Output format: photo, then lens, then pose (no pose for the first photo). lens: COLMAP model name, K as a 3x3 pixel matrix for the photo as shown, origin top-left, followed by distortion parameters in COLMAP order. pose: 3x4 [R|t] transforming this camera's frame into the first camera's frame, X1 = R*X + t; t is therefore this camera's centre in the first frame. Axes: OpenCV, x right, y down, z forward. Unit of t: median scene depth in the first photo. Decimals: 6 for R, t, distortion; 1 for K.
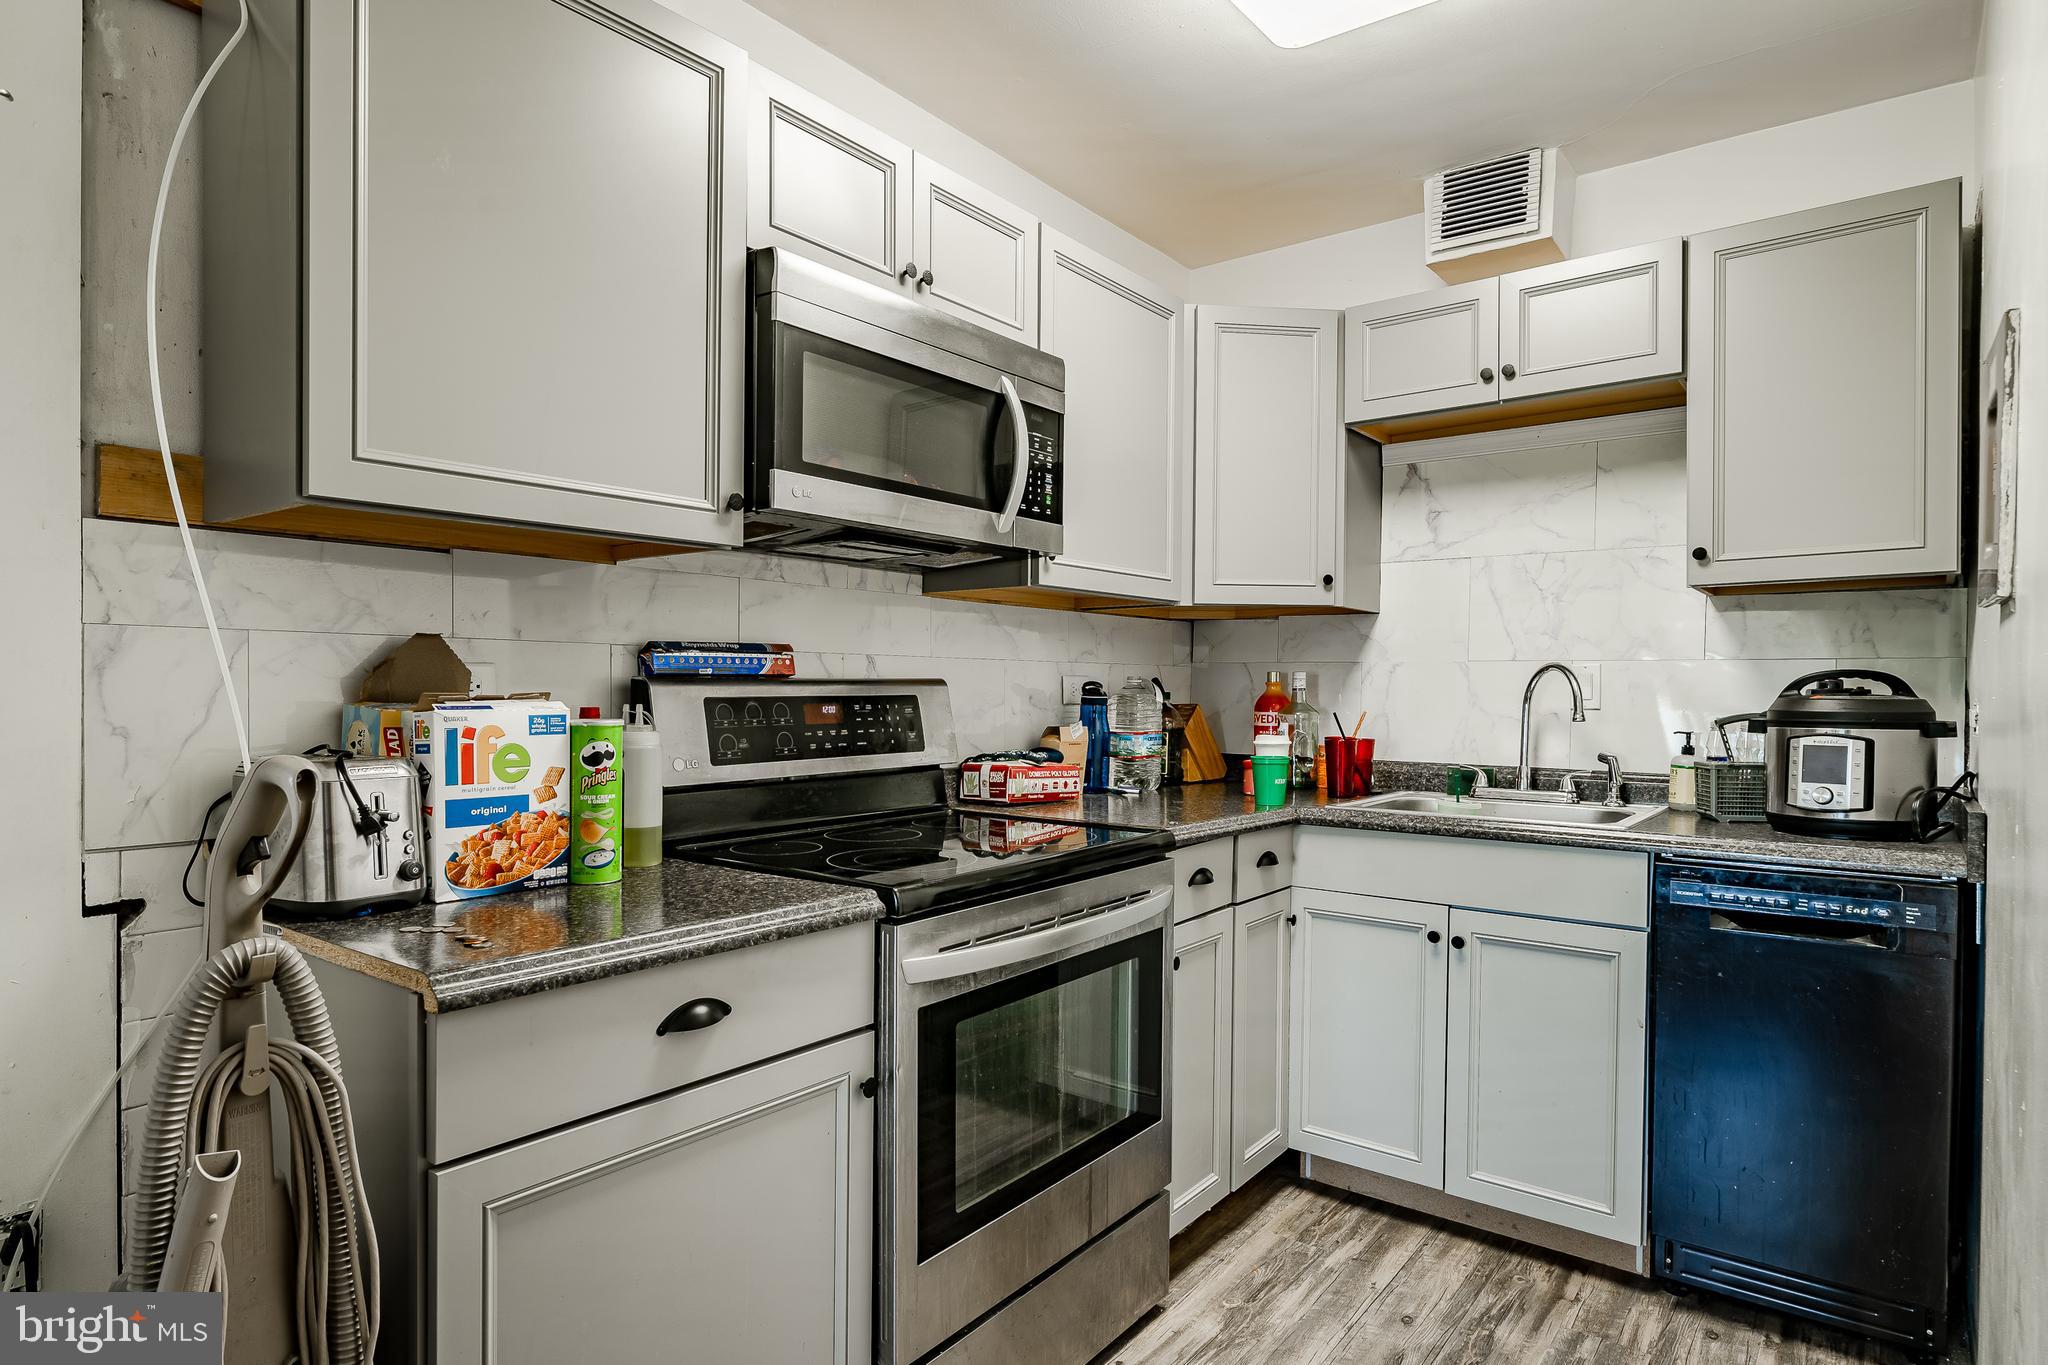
lens RADIAL K [[1149.7, 0, 1012.4], [0, 1149.7, 693.9], [0, 0, 1]] dist [0.000732, 0.000080]
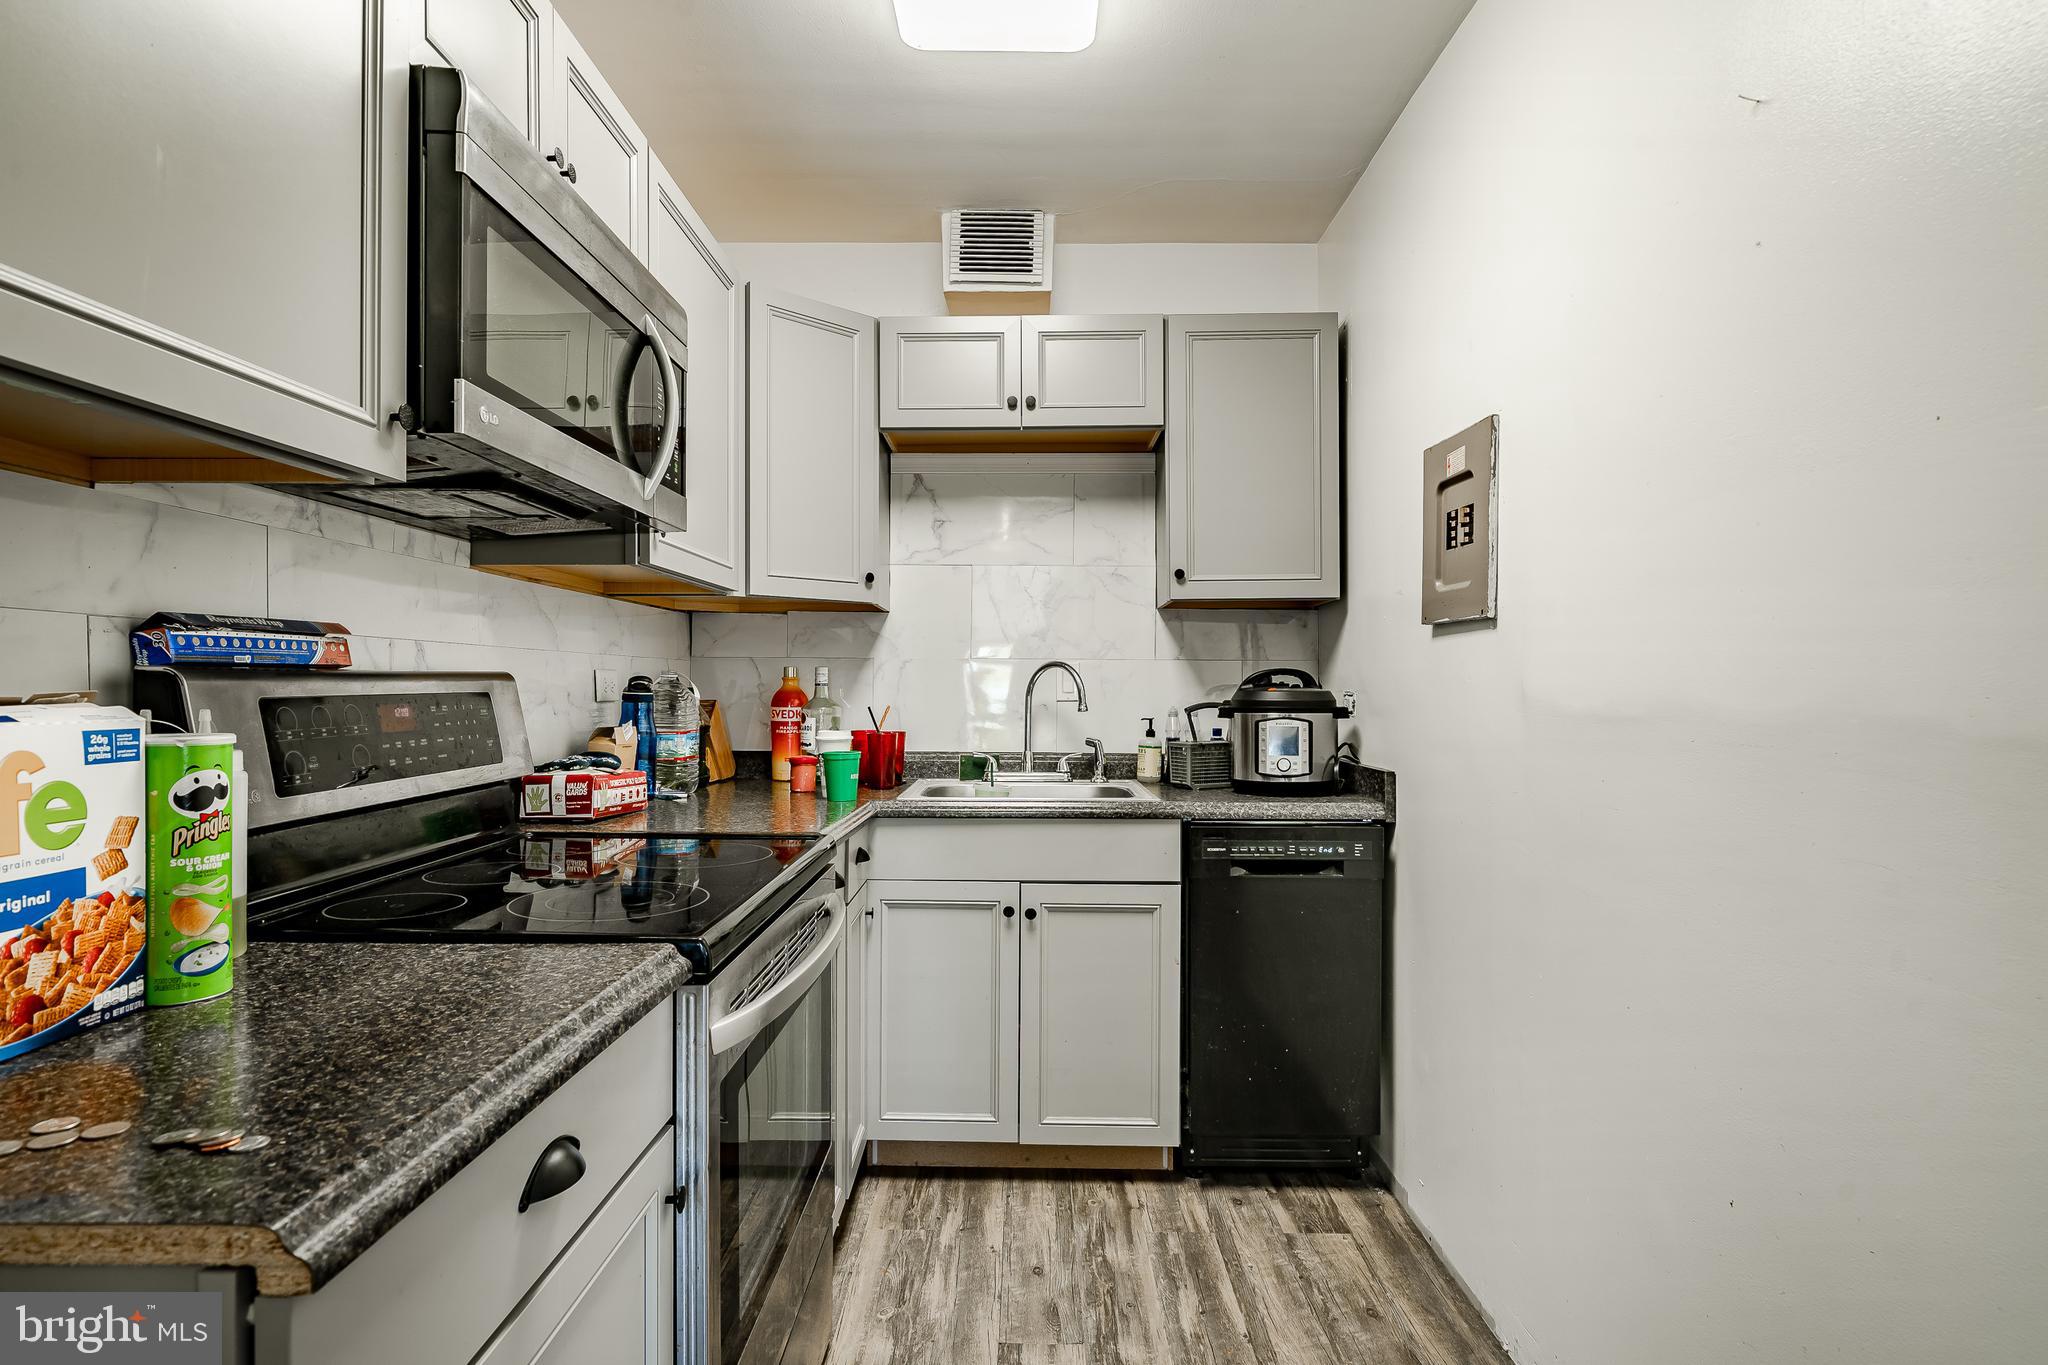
lens RADIAL K [[1080.7, 0, 1024.1], [0, 1080.7, 689.4], [0, 0, 1]] dist [0.000362, -0.001743]
pose [[0.794433, -0.004744, 0.607334, -0.257544], [0.004283, 0.999988, 0.002210, -0.001190], [-0.607337, 0.000846, 0.794444, 0.190317]]
